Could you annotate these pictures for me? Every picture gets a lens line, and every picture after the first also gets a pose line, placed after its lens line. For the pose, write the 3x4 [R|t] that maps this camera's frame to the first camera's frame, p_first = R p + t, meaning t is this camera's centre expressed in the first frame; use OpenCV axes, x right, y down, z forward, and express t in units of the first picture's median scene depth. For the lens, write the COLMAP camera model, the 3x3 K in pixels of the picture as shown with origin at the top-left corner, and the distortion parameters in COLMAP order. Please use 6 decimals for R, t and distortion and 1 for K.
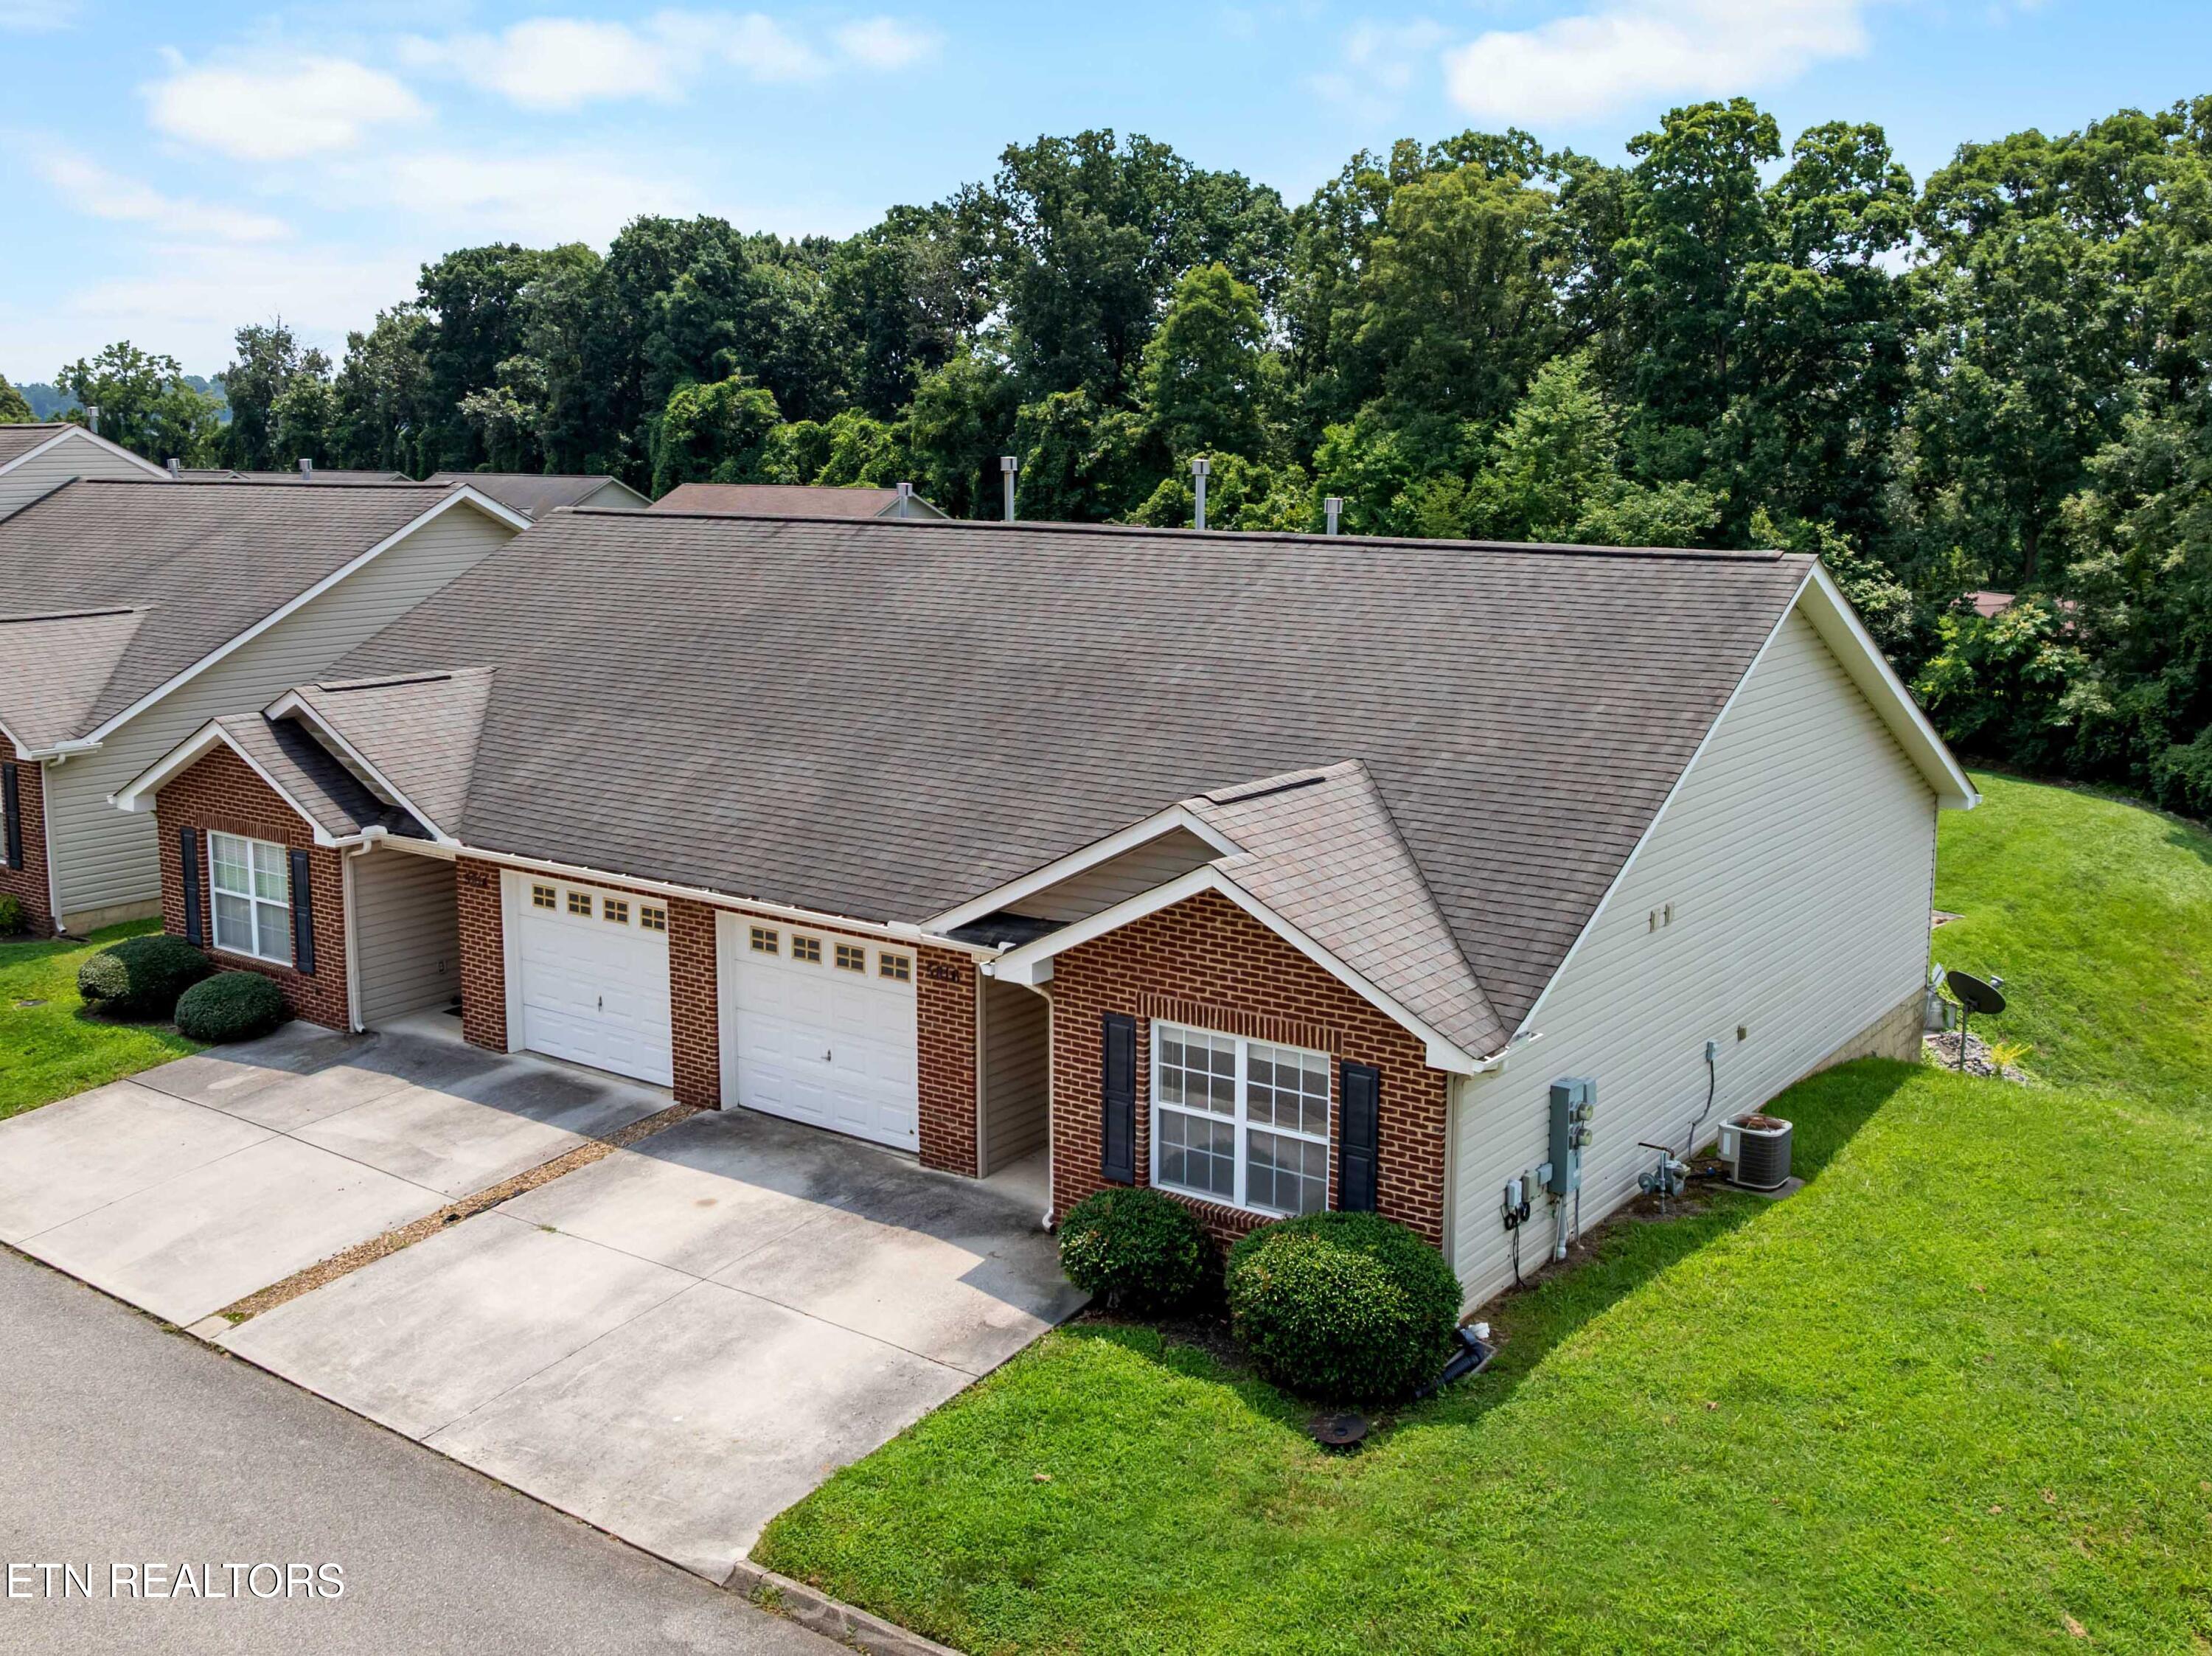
lens RADIAL K [[2169.3, 0, 1072.9], [0, 2169.3, 729.7], [0, 0, 1]] dist [-0.015980, -0.020259]
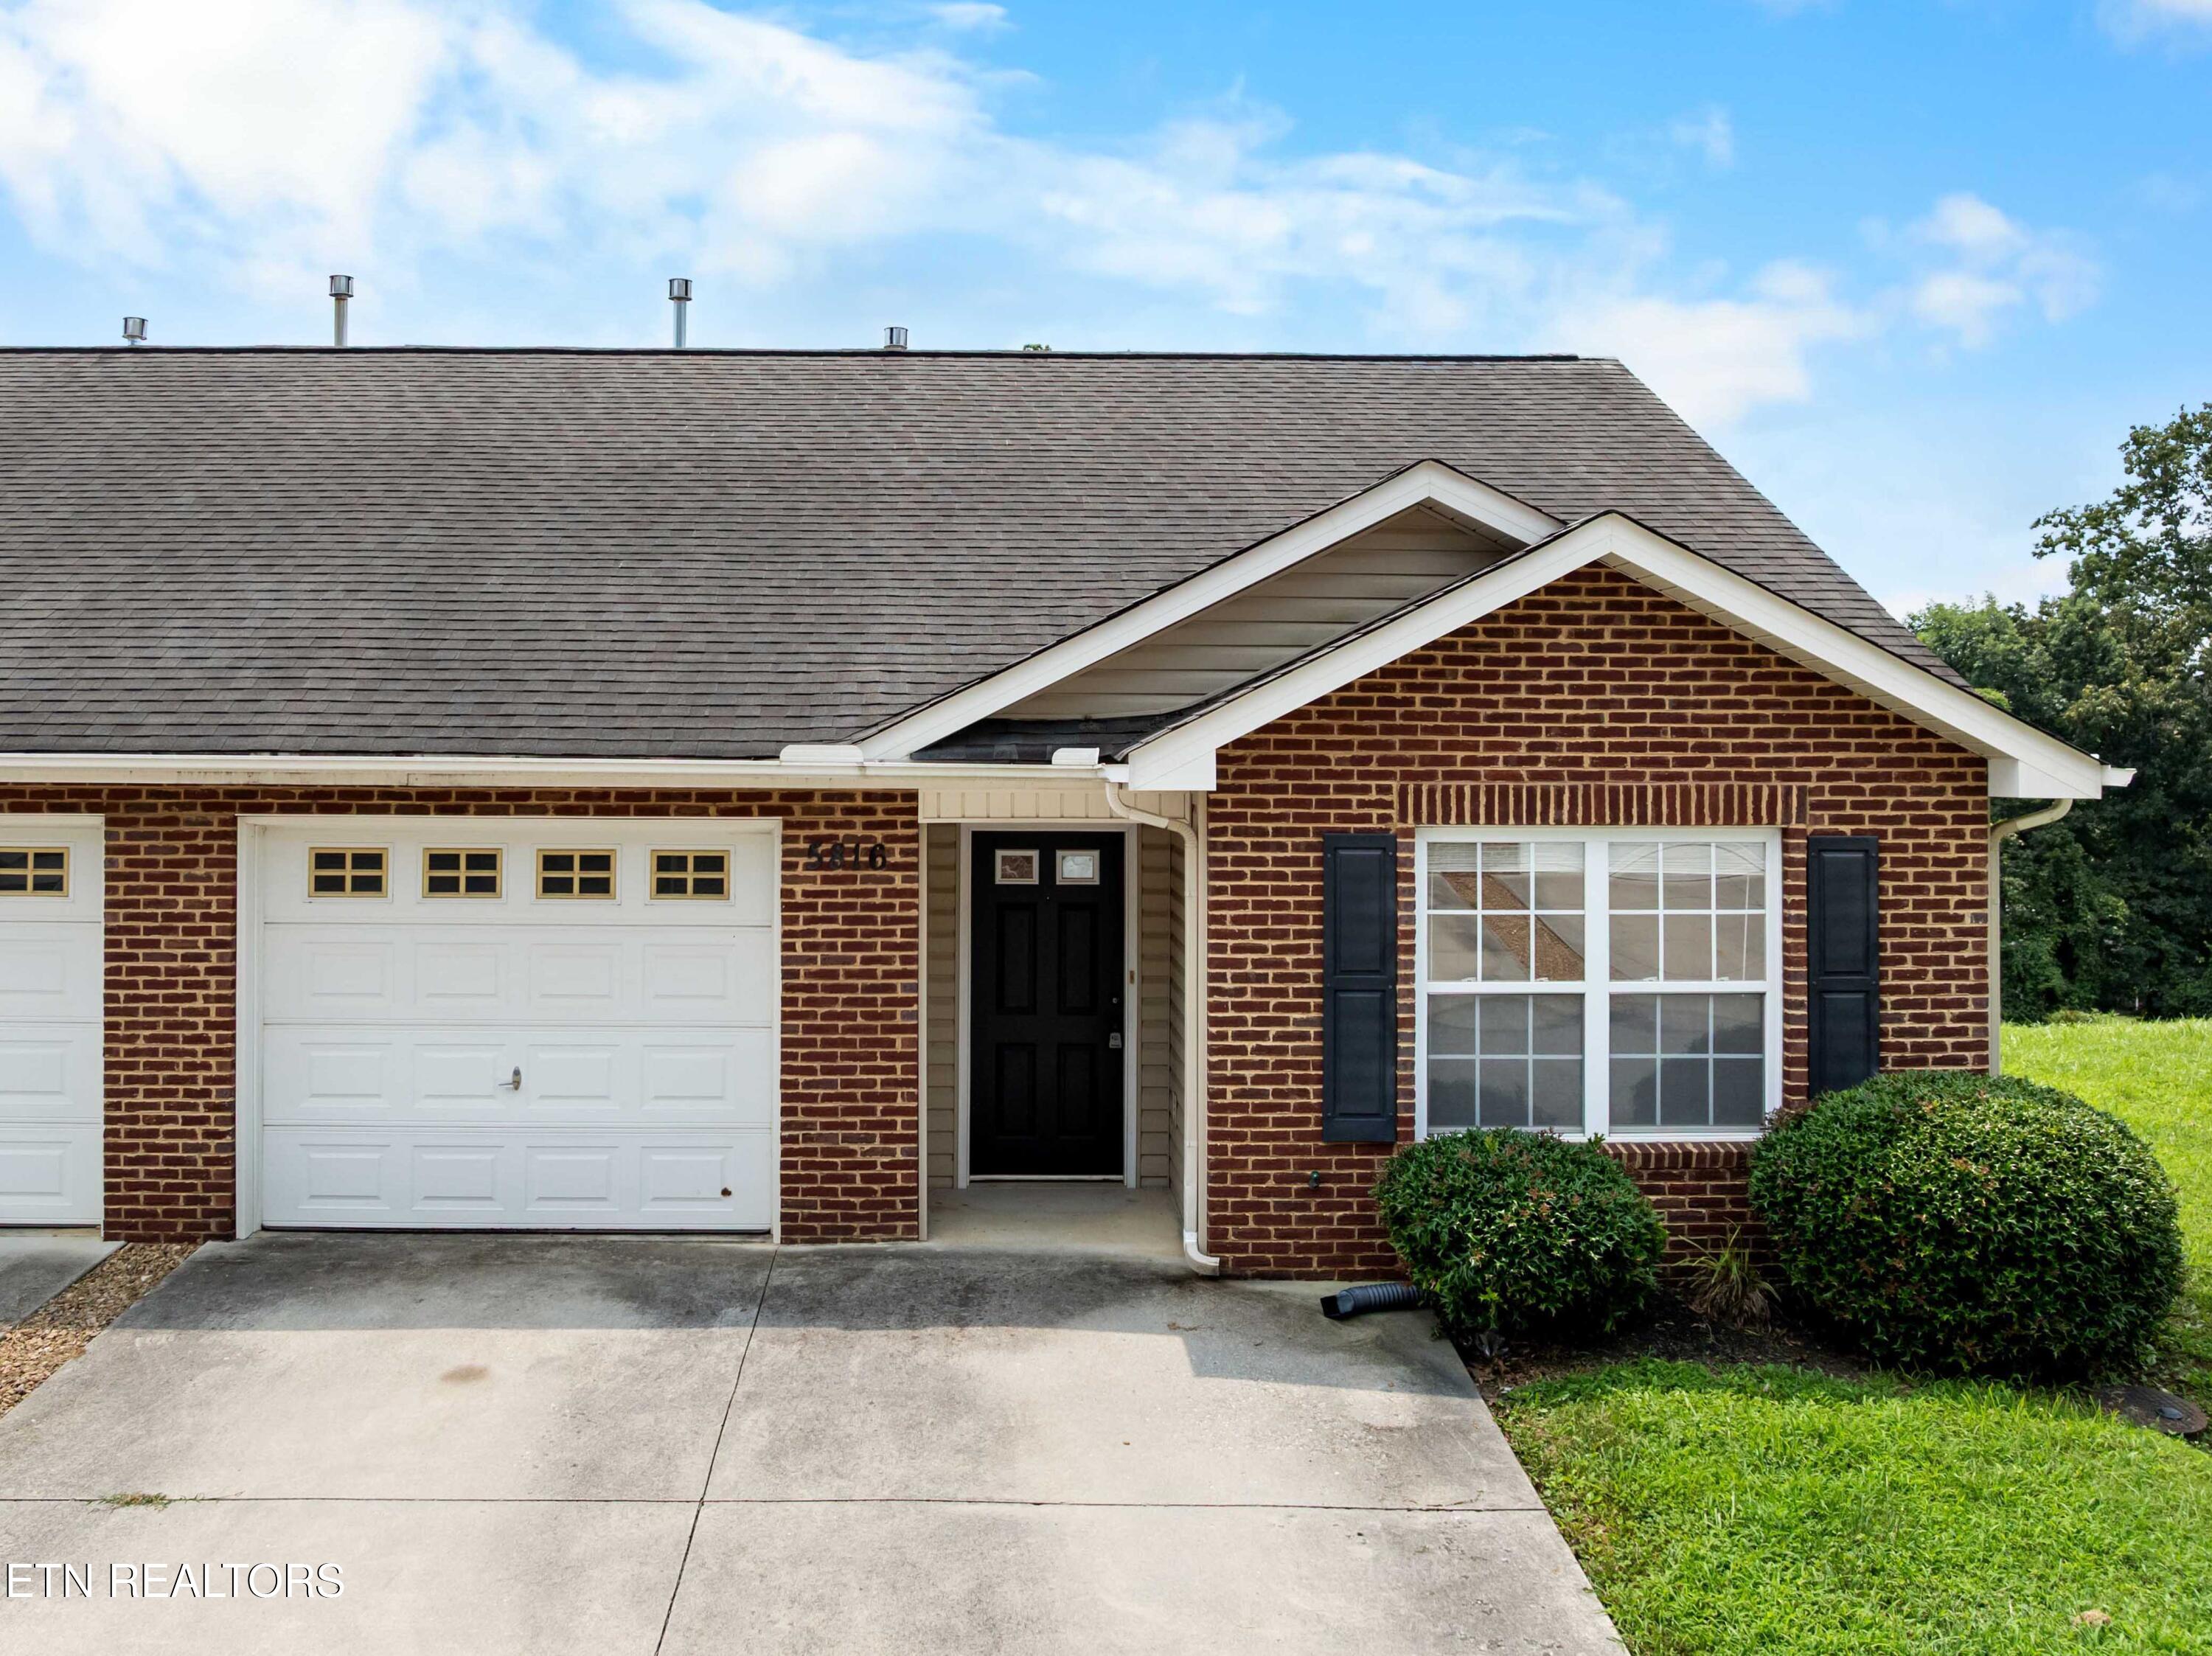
lens RADIAL K [[1978.4, 0, 997.0], [0, 1978.4, 699.1], [0, 0, 1]] dist [-0.045294, 0.001186]
pose [[0.794568, 0.017800, 0.606915, -0.326279], [0.082909, 0.987027, -0.137492, 0.144034], [-0.601489, 0.159565, 0.782784, 0.588987]]
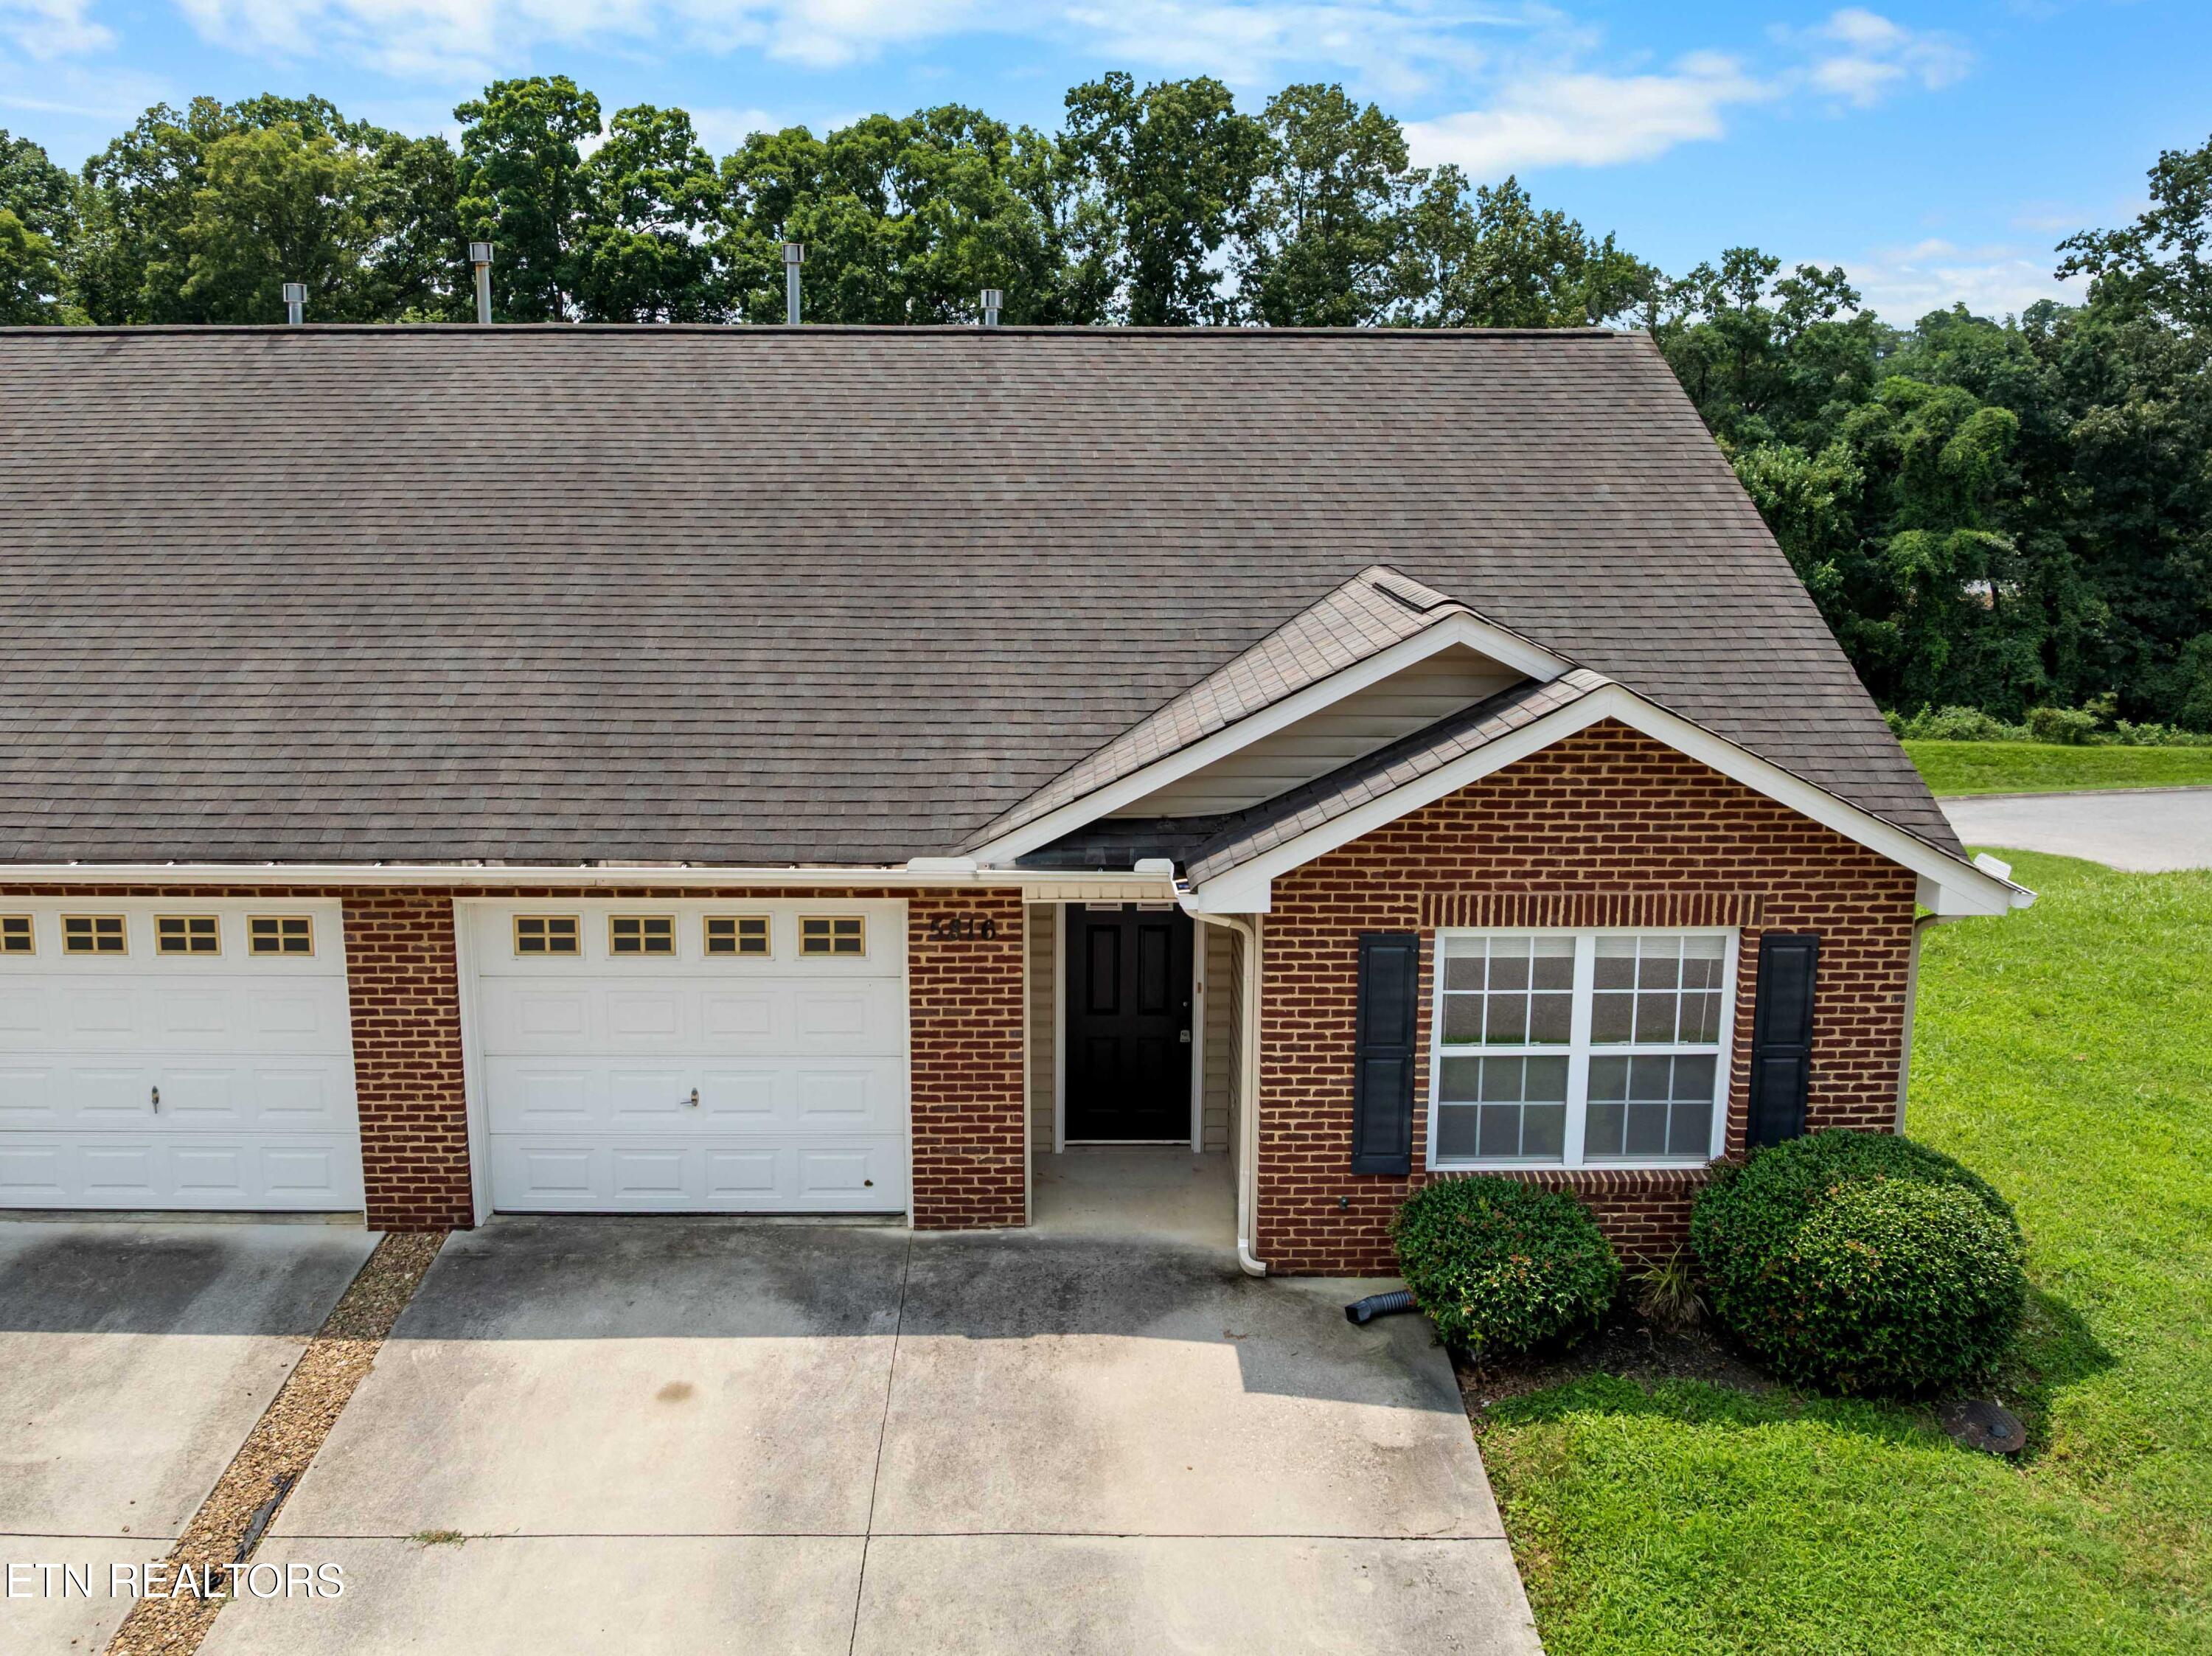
lens RADIAL K [[1828.4, 0, 1077.8], [0, 1828.4, 728.4], [0, 0, 1]] dist [-0.047194, 0.011718]
pose [[0.794461, -0.103453, 0.598438, -0.349691], [0.084147, 0.994631, 0.060233, 0.023420], [-0.601457, 0.002504, 0.798901, 0.546278]]
